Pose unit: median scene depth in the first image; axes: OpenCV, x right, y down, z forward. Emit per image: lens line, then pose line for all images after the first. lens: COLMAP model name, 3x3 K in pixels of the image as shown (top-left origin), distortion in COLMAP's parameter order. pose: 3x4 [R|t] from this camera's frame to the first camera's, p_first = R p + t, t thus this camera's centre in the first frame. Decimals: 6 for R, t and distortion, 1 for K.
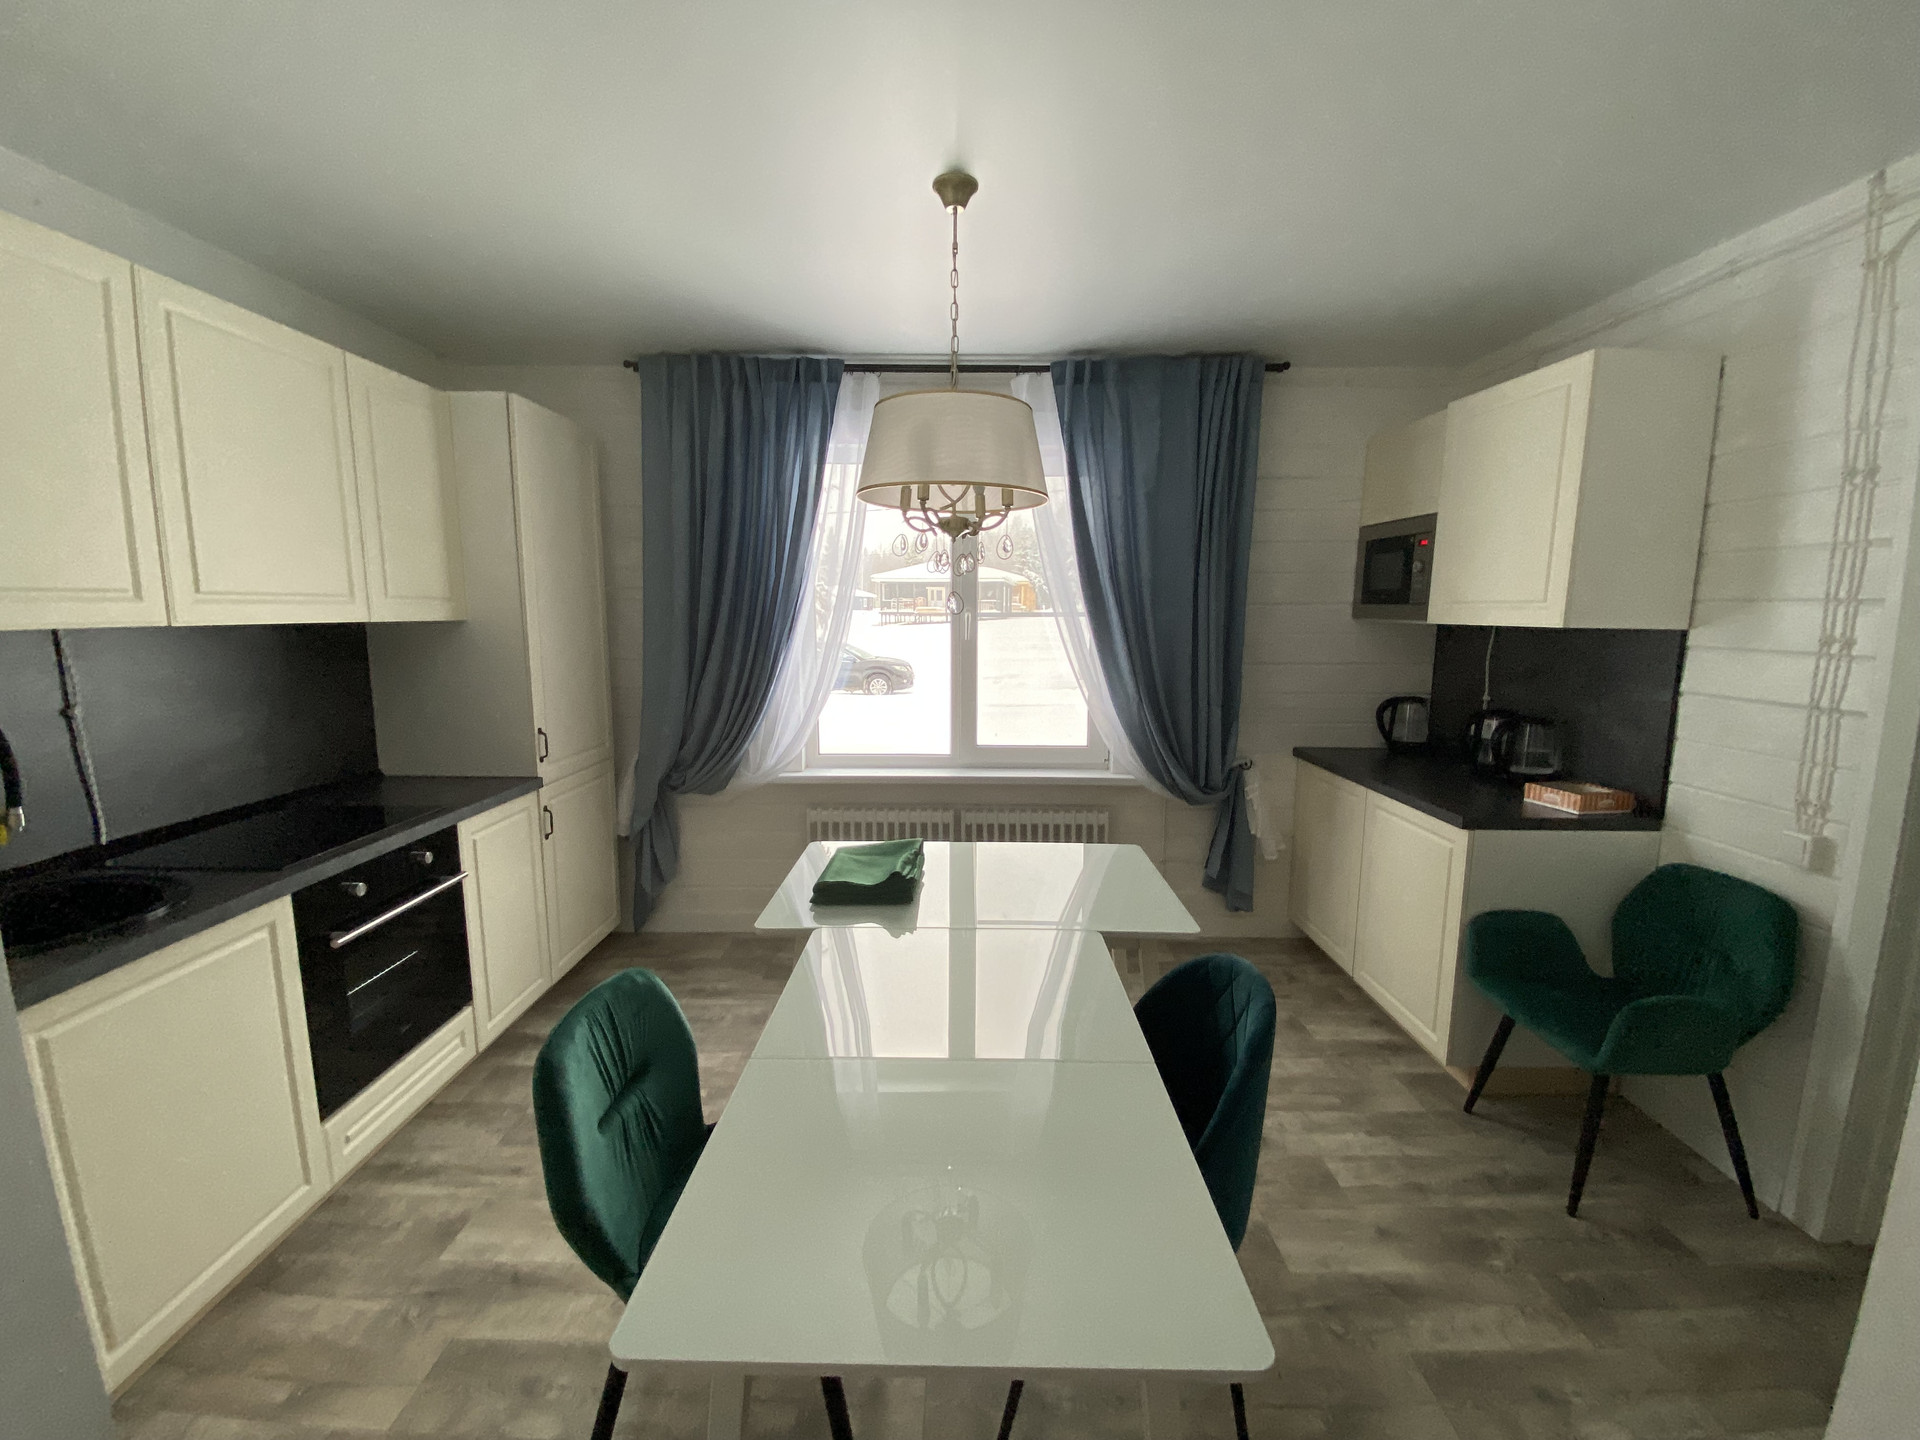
lens RADIAL K [[769.9, 0, 950.6], [0, 769.9, 706.7], [0, 0, 1]] dist [-0.016223, -0.002731]
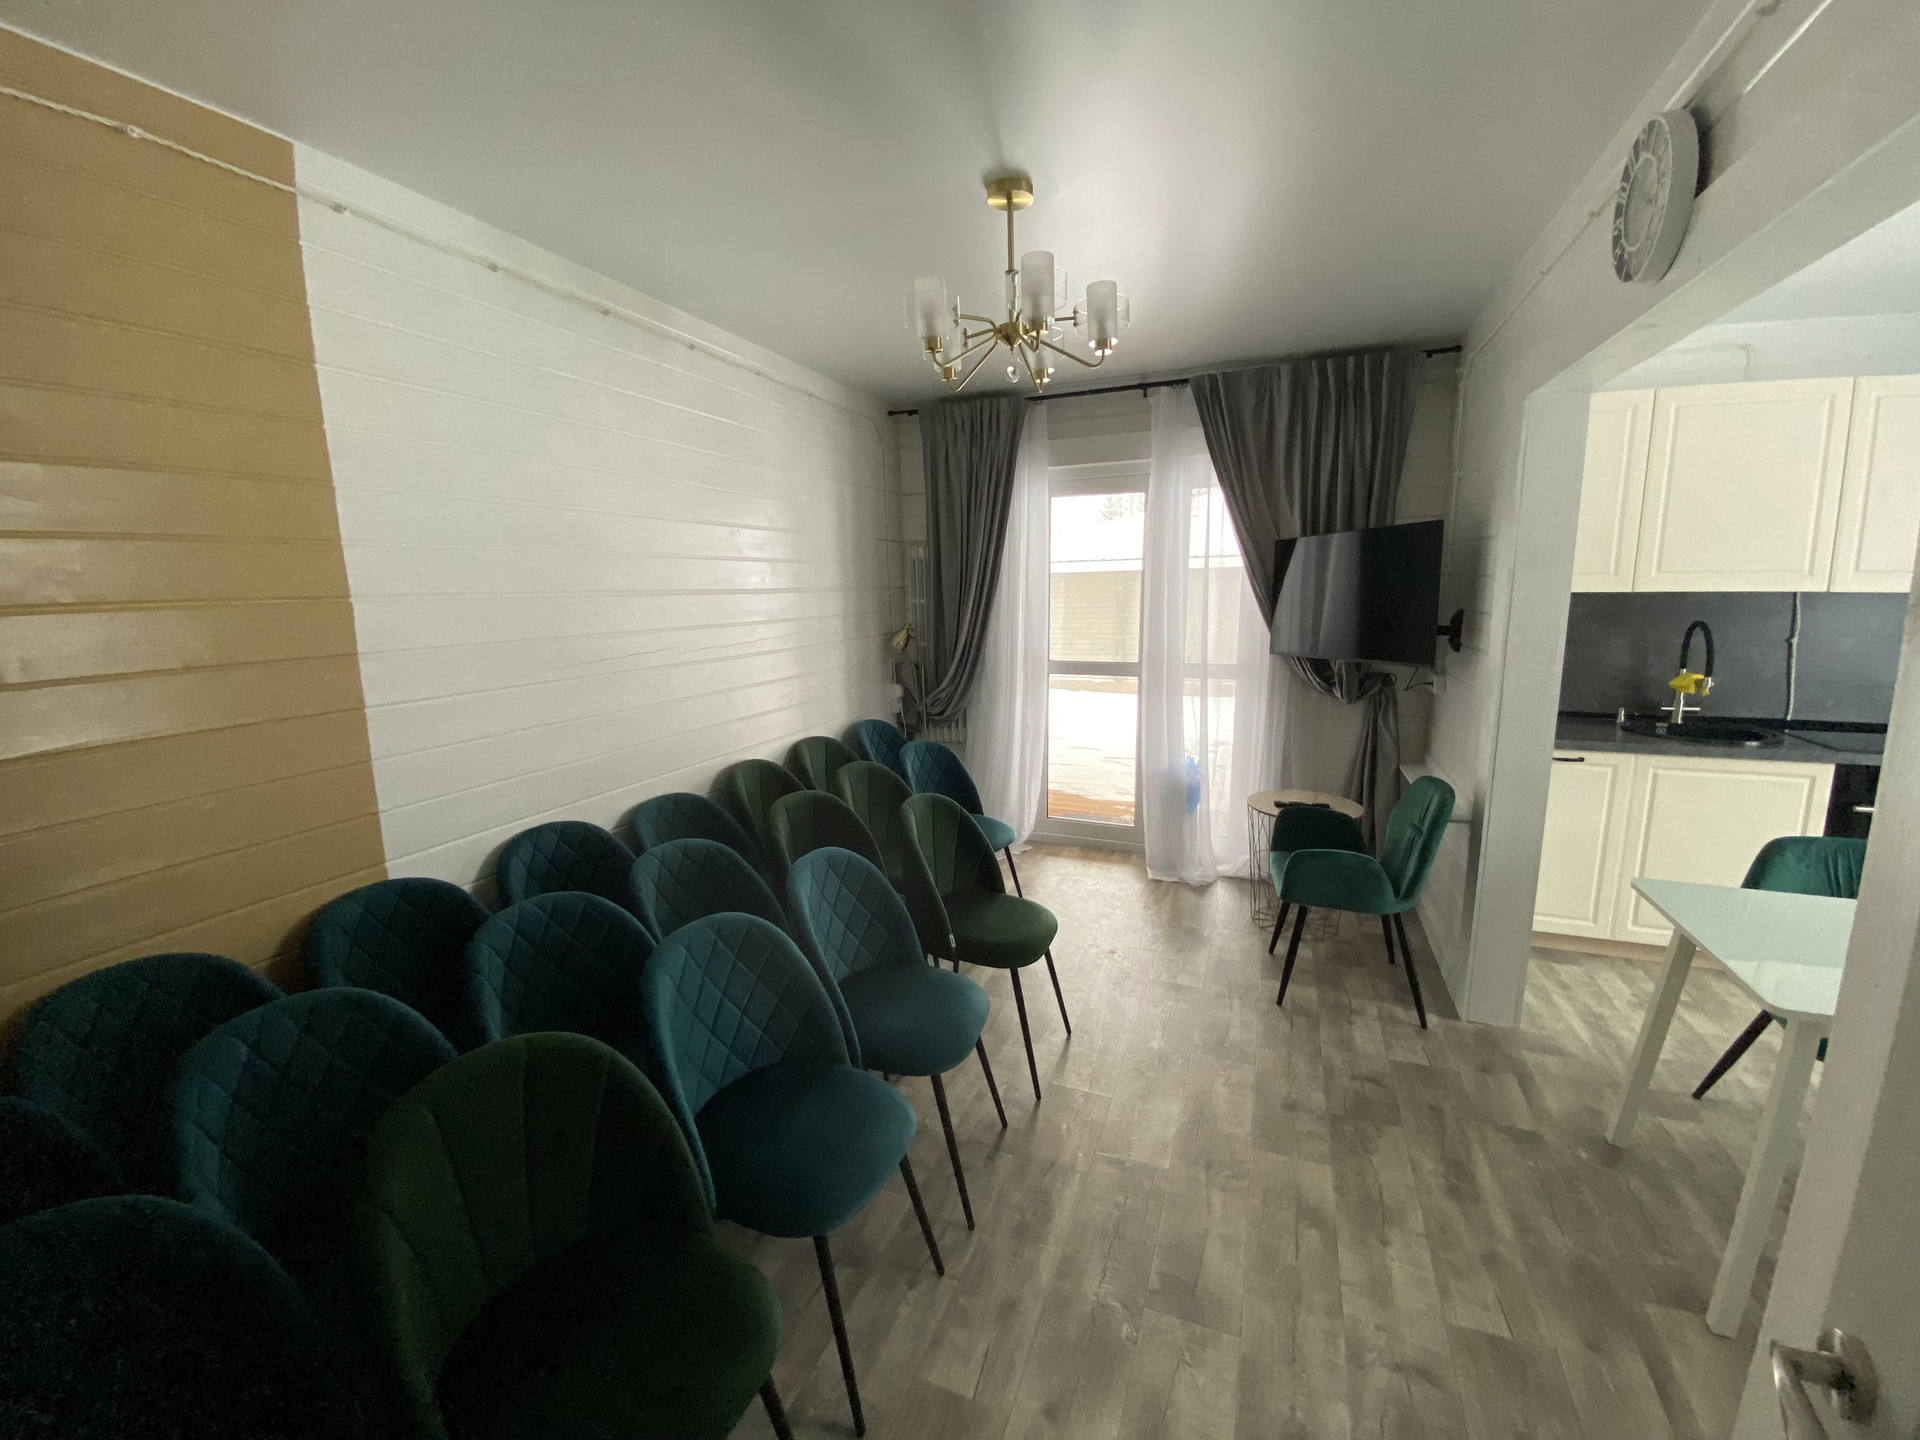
lens RADIAL K [[769.9, 0, 953.7], [0, 769.9, 717.9], [0, 0, 1]] dist [-0.016223, -0.002731]
pose [[-0.362712, 0.169118, -0.916427, 0.861163], [-0.095797, 0.971419, 0.217182, -0.007460], [0.926964, 0.166566, -0.336144, -0.139024]]
